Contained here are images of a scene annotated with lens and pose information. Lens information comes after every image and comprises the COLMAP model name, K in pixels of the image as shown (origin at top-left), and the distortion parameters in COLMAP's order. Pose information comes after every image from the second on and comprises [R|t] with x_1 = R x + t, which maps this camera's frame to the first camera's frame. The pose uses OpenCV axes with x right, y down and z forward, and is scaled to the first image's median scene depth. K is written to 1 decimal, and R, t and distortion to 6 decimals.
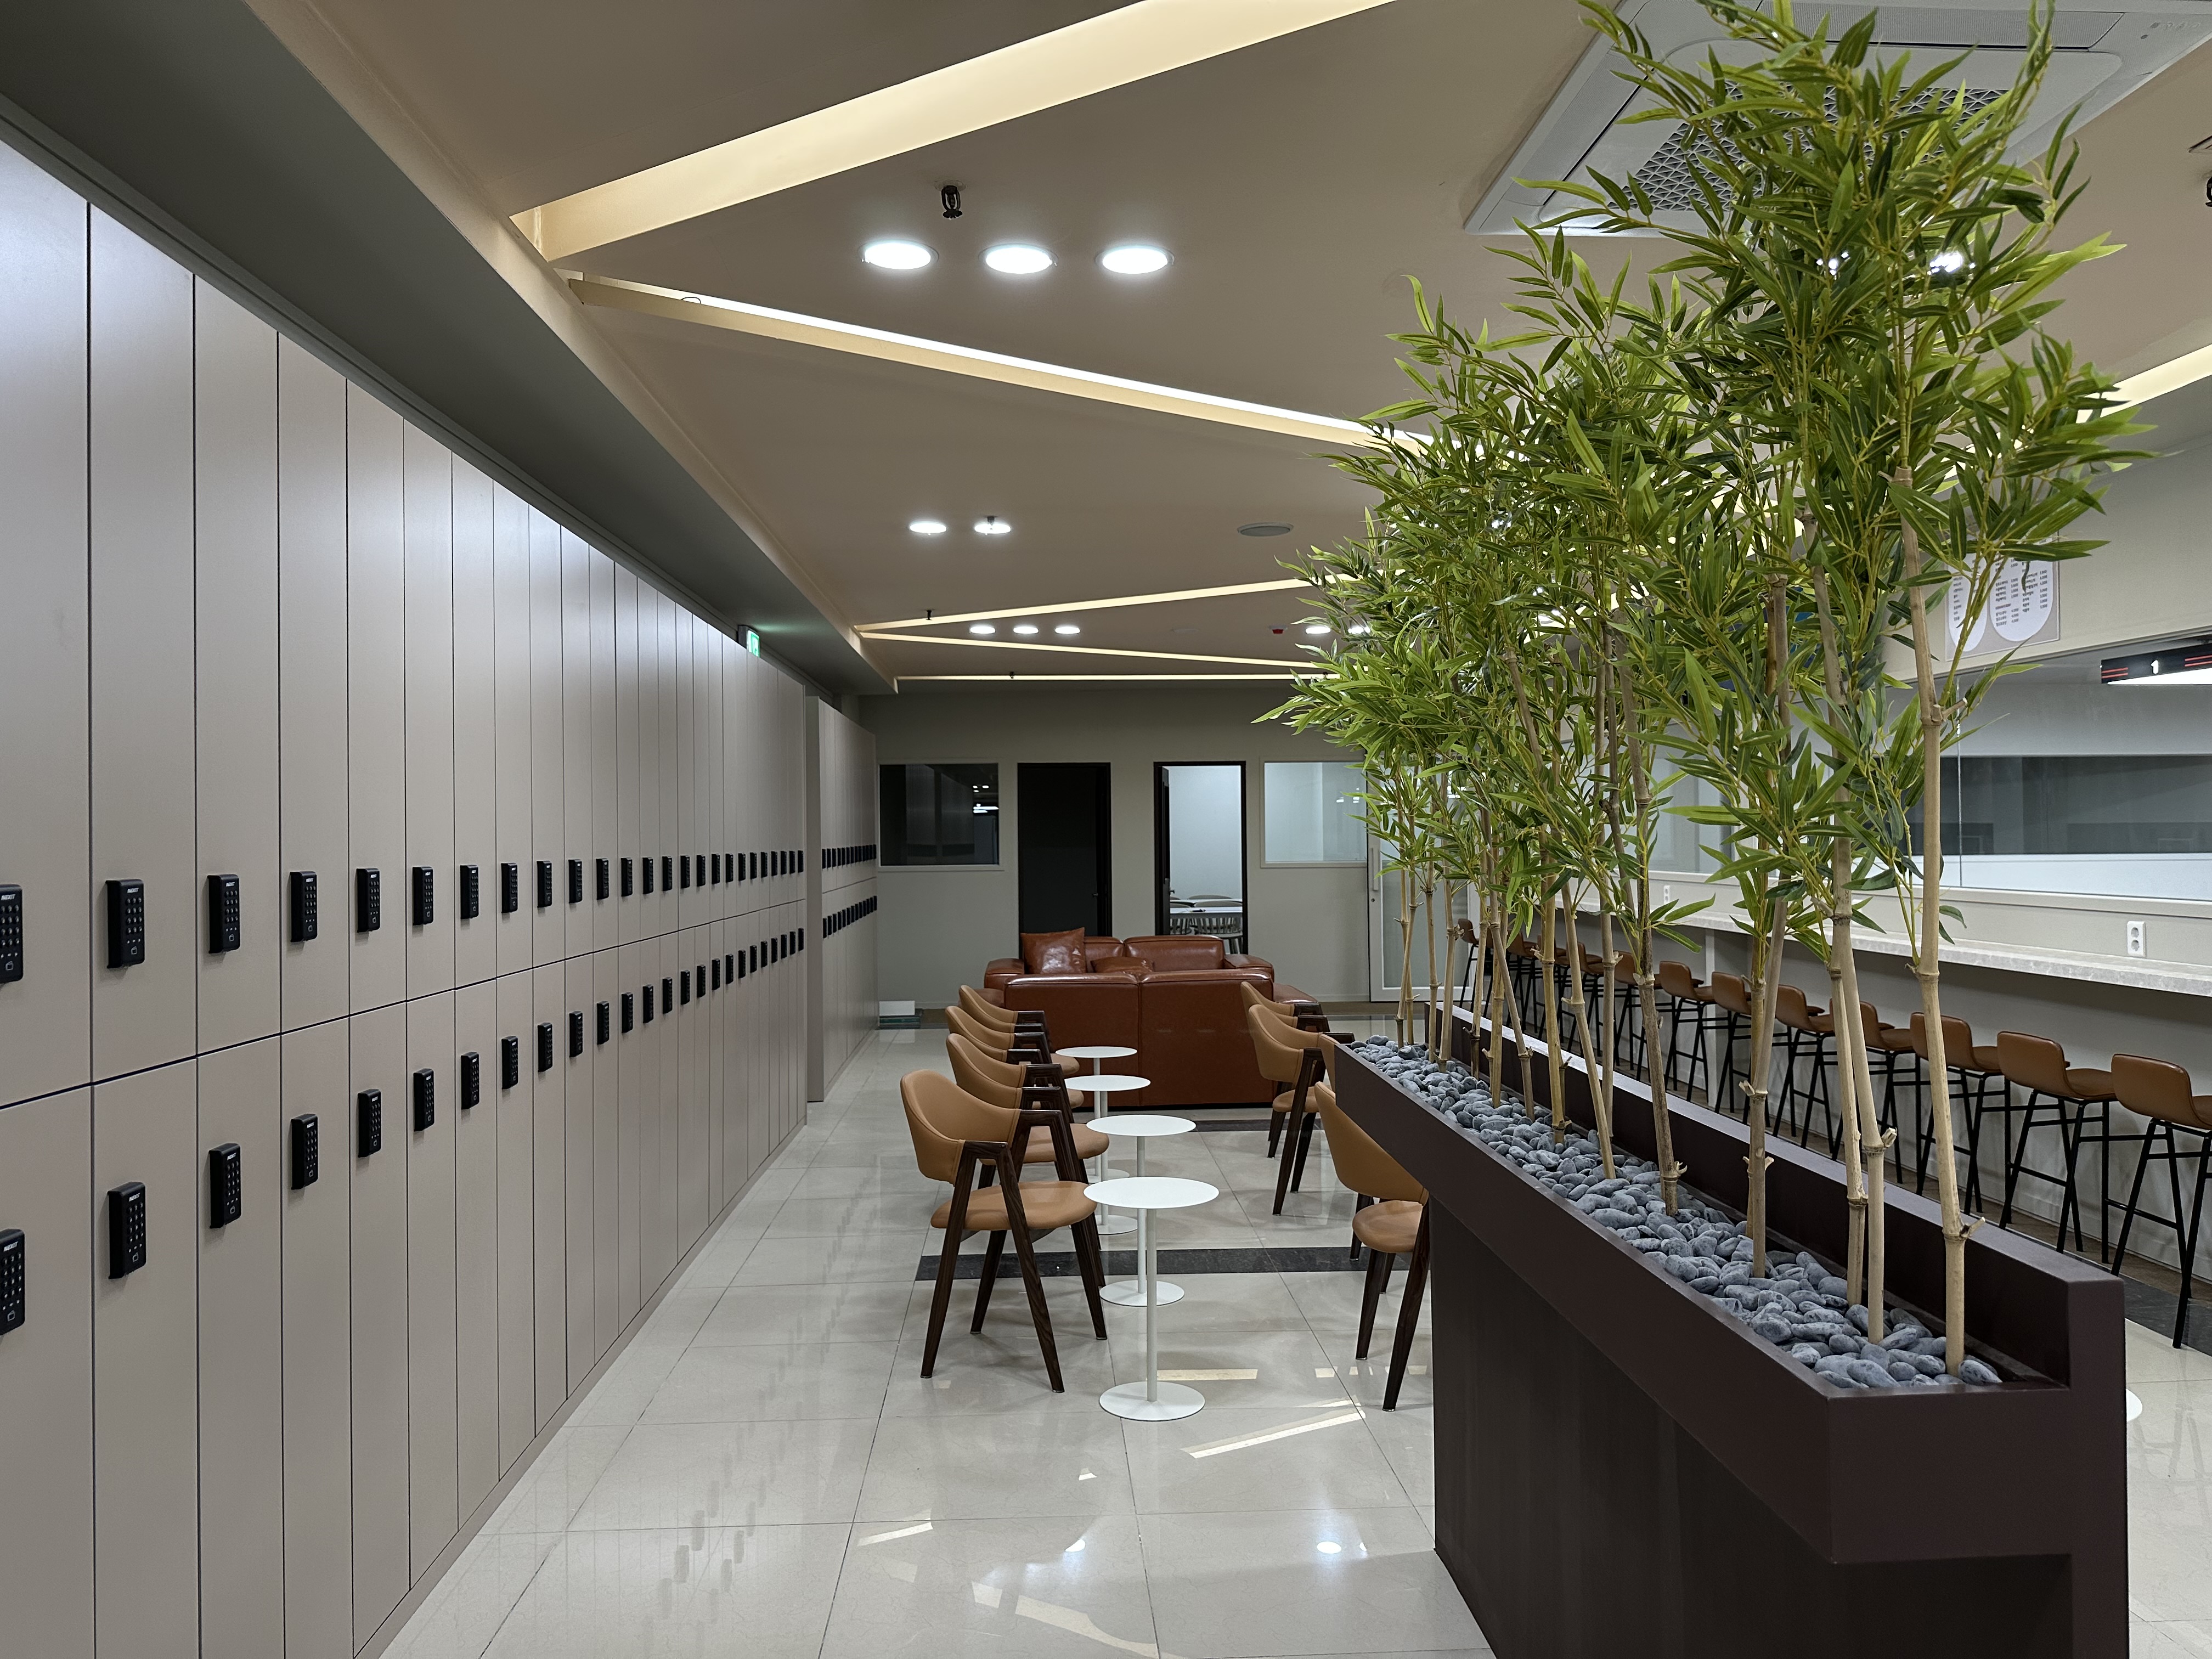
lens RADIAL K [[1557.0, 0, 1106.5], [0, 1557.0, 823.9], [0, 0, 1]] dist [0.010314, -0.002134]
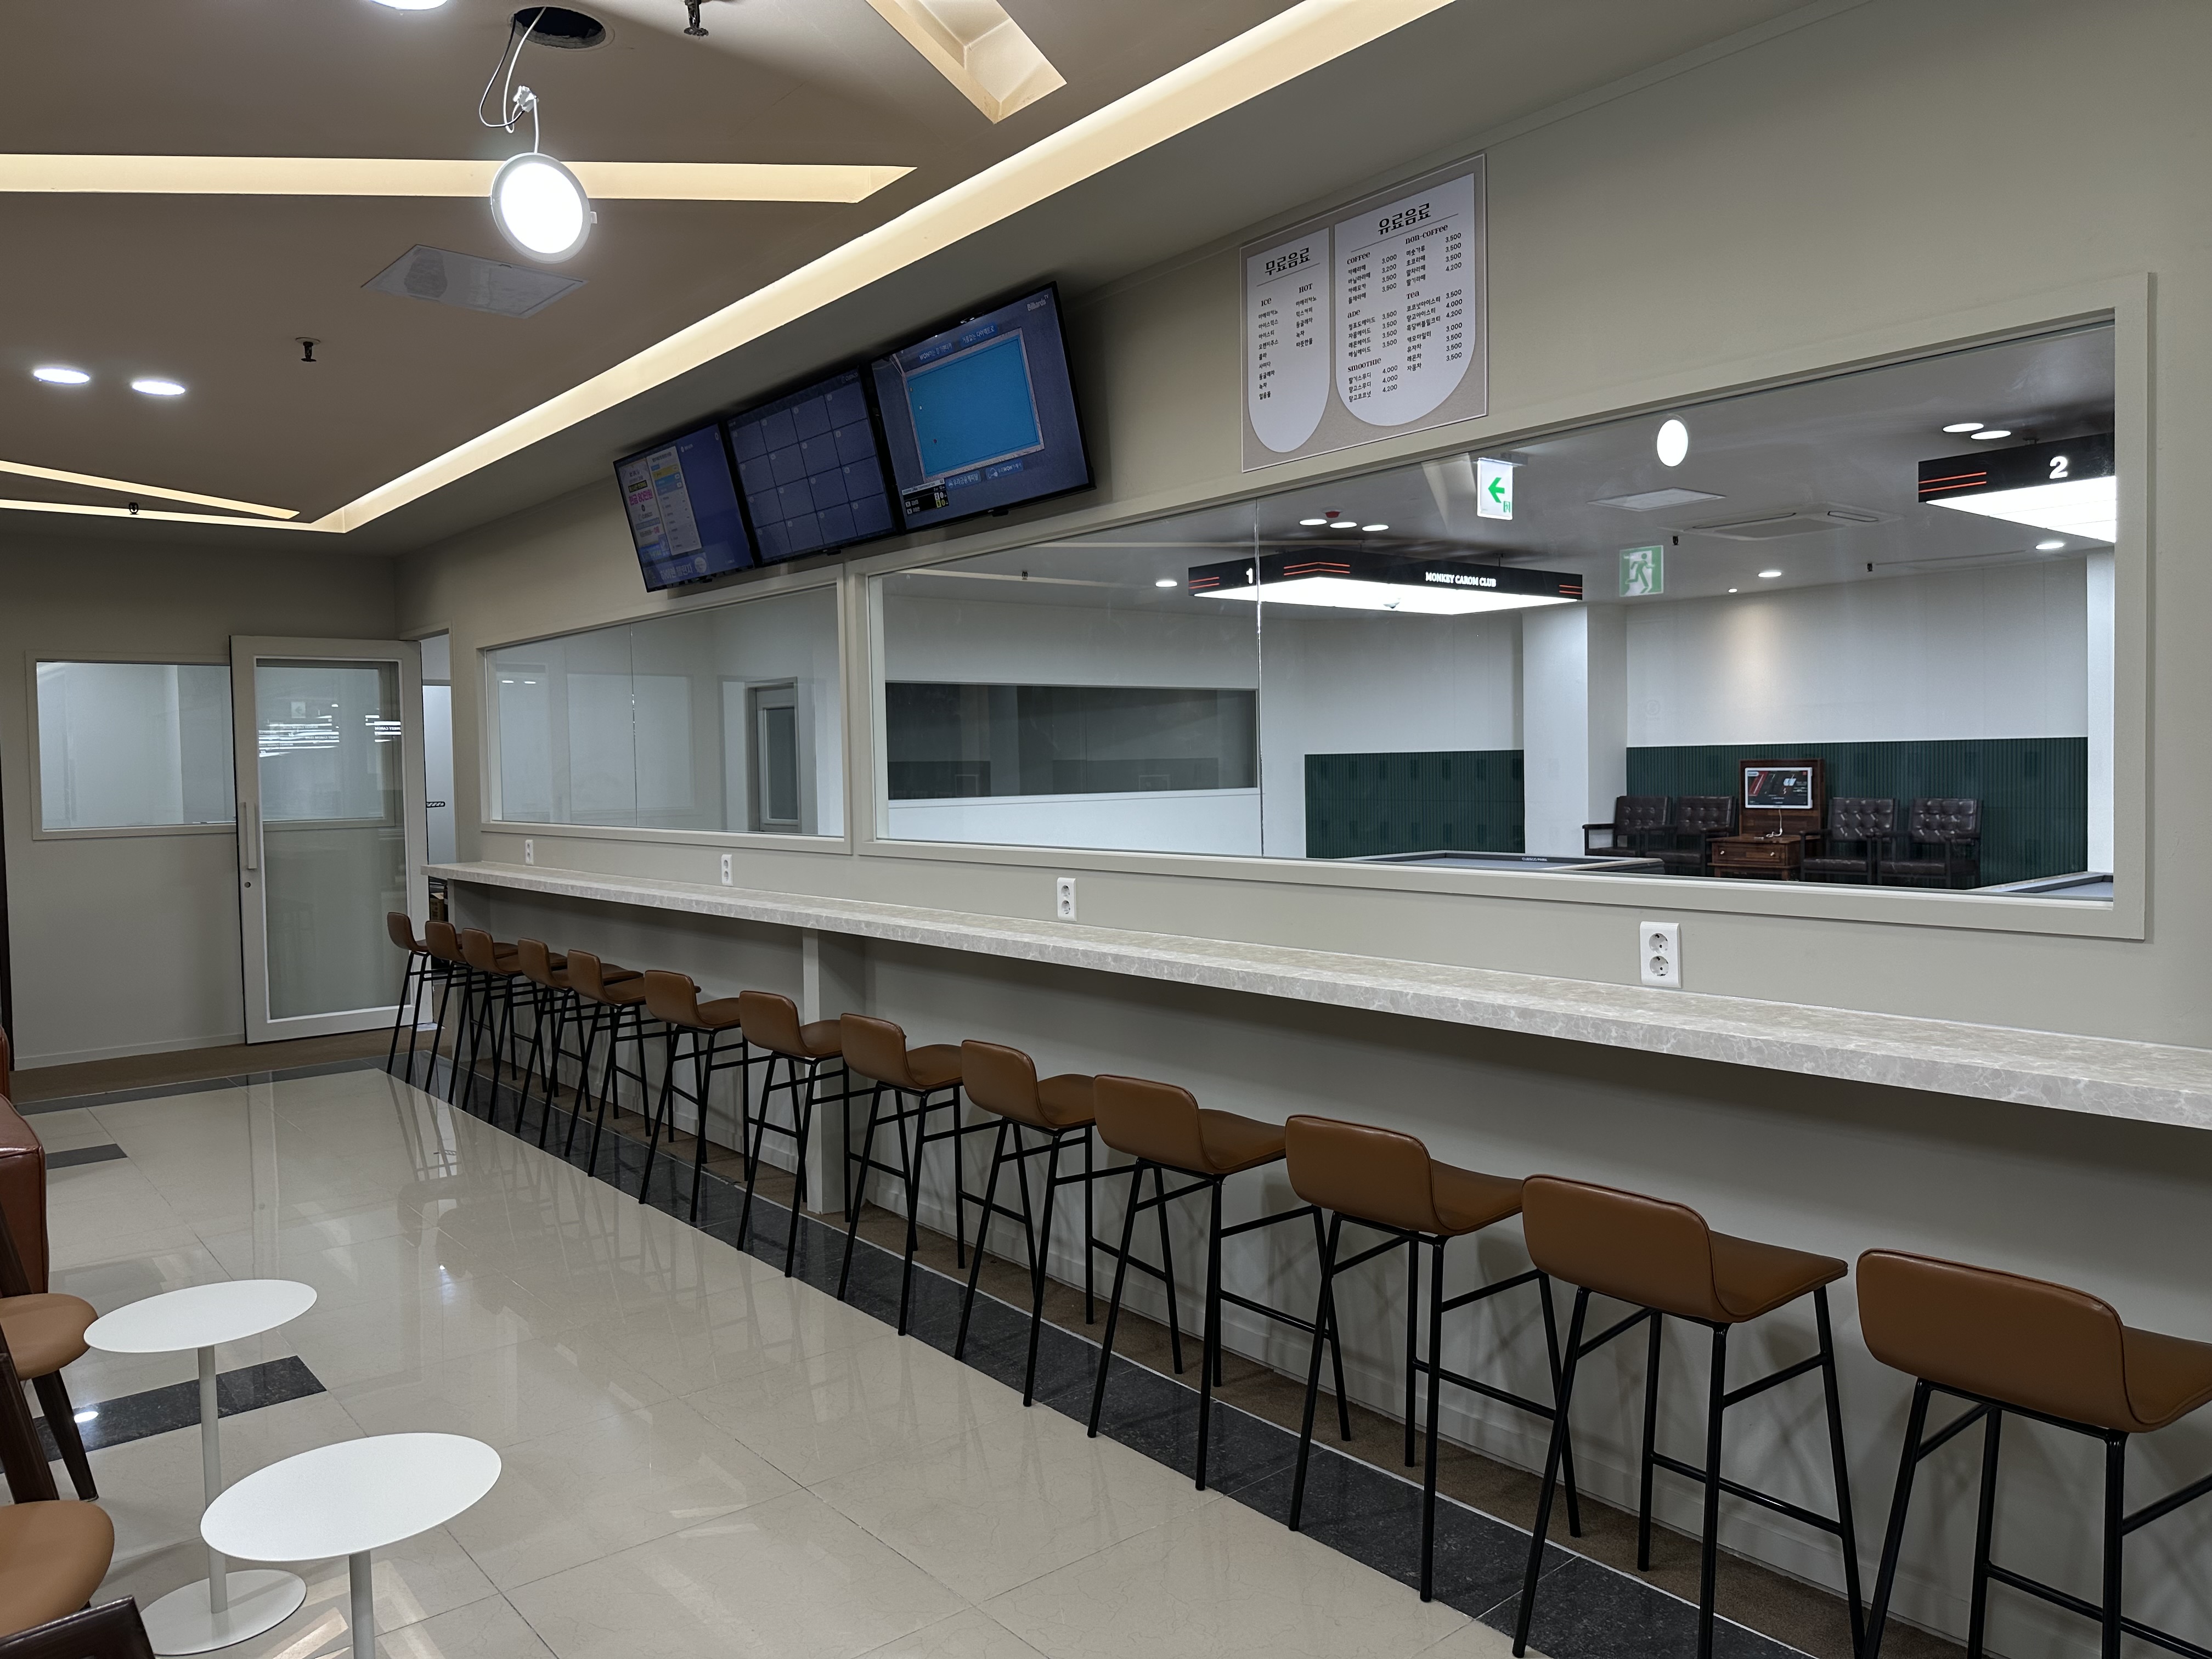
lens RADIAL K [[1557.0, 0, 1104.4], [0, 1557.0, 817.4], [0, 0, 1]] dist [0.010314, -0.002134]
pose [[0.803076, -0.025604, 0.595327, 0.085980], [0.006887, 0.999408, 0.033694, 0.002893], [-0.595837, -0.022959, 0.802777, 0.326700]]
